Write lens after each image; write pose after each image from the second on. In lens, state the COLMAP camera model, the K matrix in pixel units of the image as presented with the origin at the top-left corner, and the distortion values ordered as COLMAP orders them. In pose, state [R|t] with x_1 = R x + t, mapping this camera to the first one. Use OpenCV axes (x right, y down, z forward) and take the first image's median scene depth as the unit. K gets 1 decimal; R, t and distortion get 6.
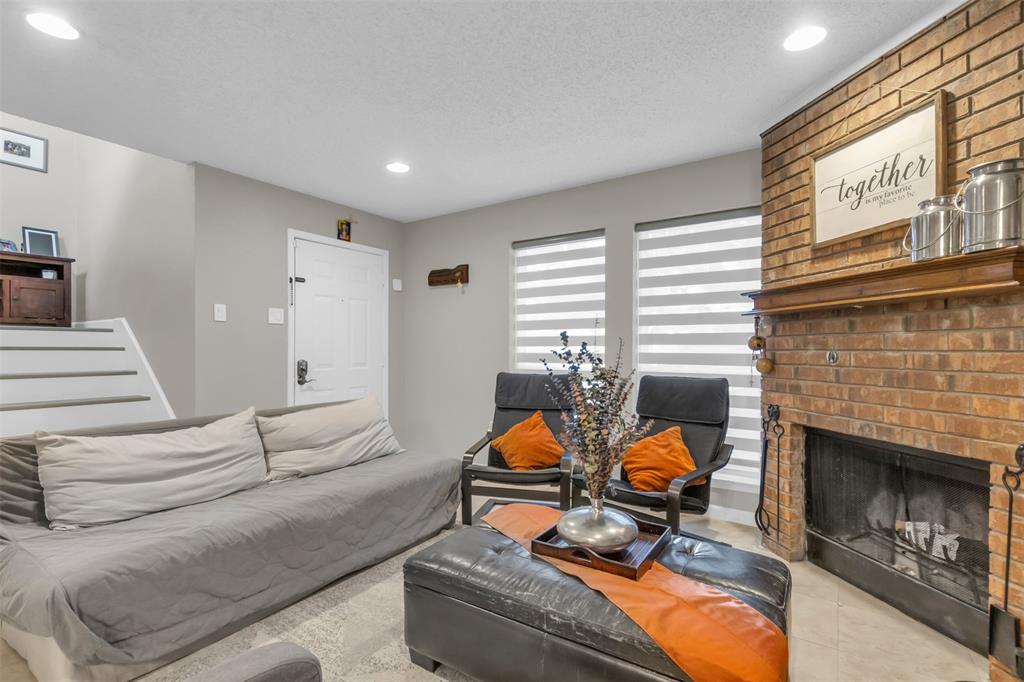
lens RADIAL K [[476.2, 0, 512.1], [0, 476.2, 347.9], [0, 0, 1]] dist [0.007790, -0.004552]
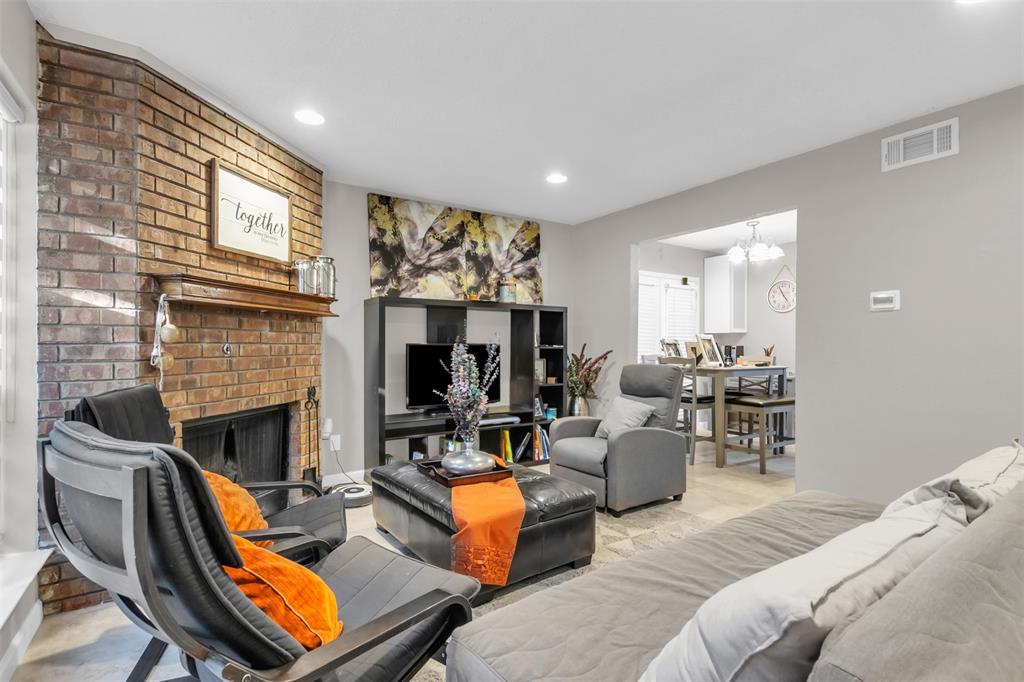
lens RADIAL K [[476.2, 0, 510.0], [0, 476.2, 344.9], [0, 0, 1]] dist [0.007790, -0.004552]
pose [[-0.927011, -0.001491, 0.375032, -0.402619], [-0.003255, 0.999986, -0.004071, 0.011958], [-0.375021, -0.004994, -0.927003, 1.878243]]
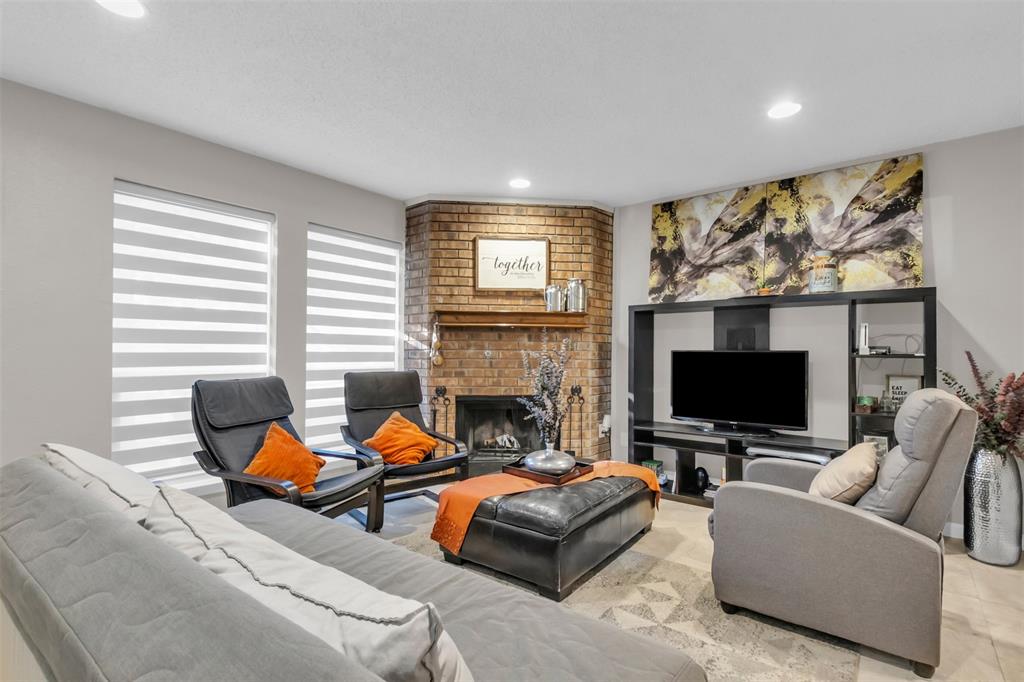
lens RADIAL K [[476.2, 0, 511.0], [0, 476.2, 342.9], [0, 0, 1]] dist [0.007790, -0.004552]
pose [[0.070599, 0.017065, 0.997359, -1.130684], [-0.010167, 0.999814, -0.016387, 0.007734], [-0.997453, -0.008983, 0.070759, 0.821530]]
